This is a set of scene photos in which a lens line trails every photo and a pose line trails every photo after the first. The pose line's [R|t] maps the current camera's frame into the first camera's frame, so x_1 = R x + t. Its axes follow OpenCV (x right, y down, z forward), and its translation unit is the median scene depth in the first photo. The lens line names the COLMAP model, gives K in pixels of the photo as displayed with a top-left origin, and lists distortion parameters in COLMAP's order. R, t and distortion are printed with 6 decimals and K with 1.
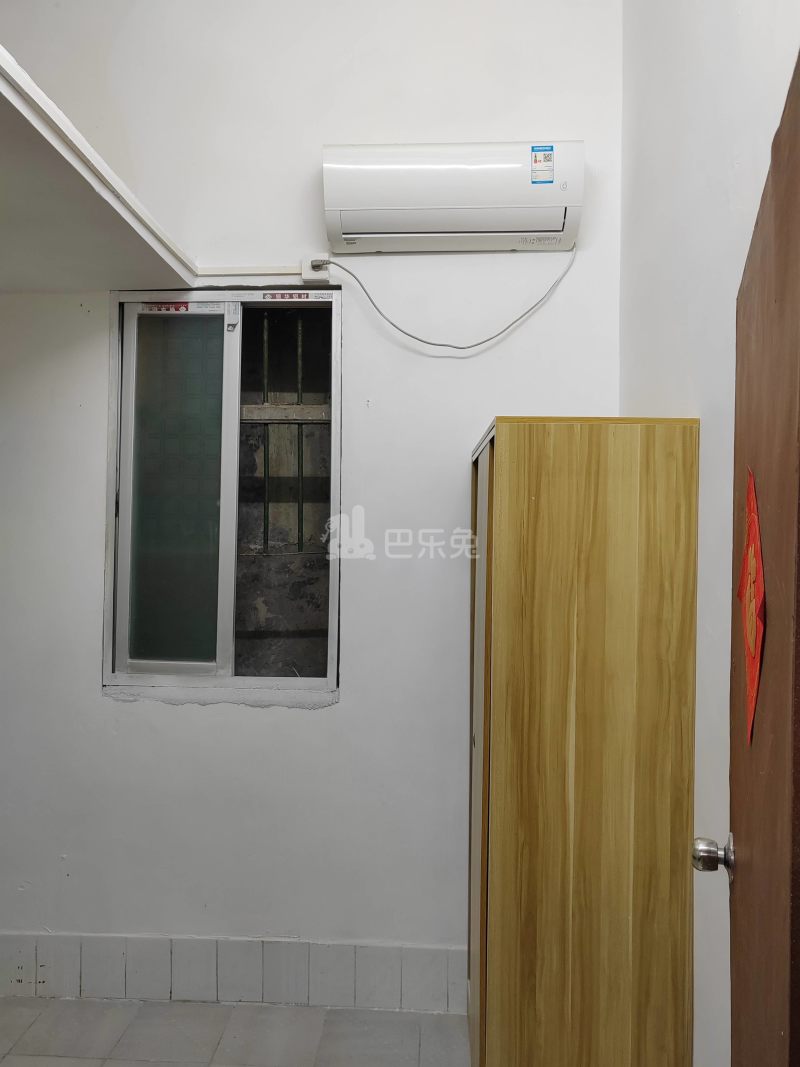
lens RADIAL K [[836.5, 0, 404.0], [0, 836.5, 534.7], [0, 0, 1]] dist [0.002364, -0.001449]
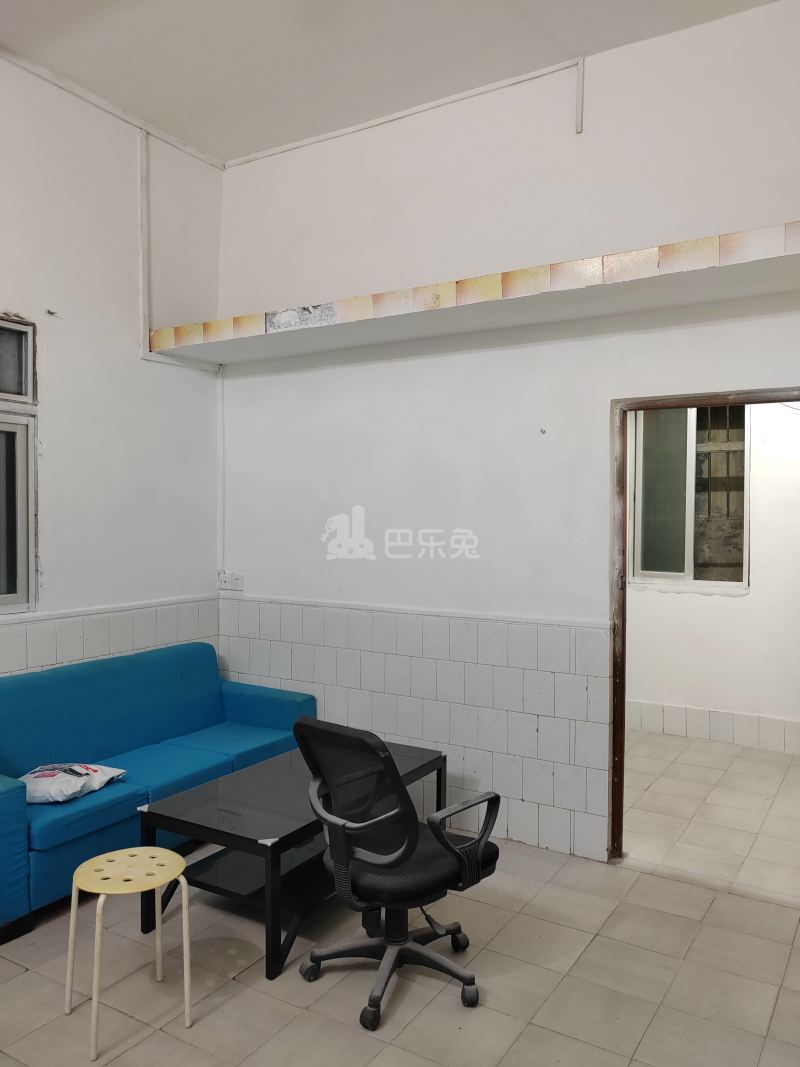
lens RADIAL K [[836.5, 0, 439.1], [0, 836.5, 531.6], [0, 0, 1]] dist [0.002364, -0.001449]
pose [[0.893527, -0.002223, -0.449005, 0.136609], [0.012697, 0.999713, 0.020316, 0.004260], [0.448831, -0.023854, 0.893298, -0.953402]]
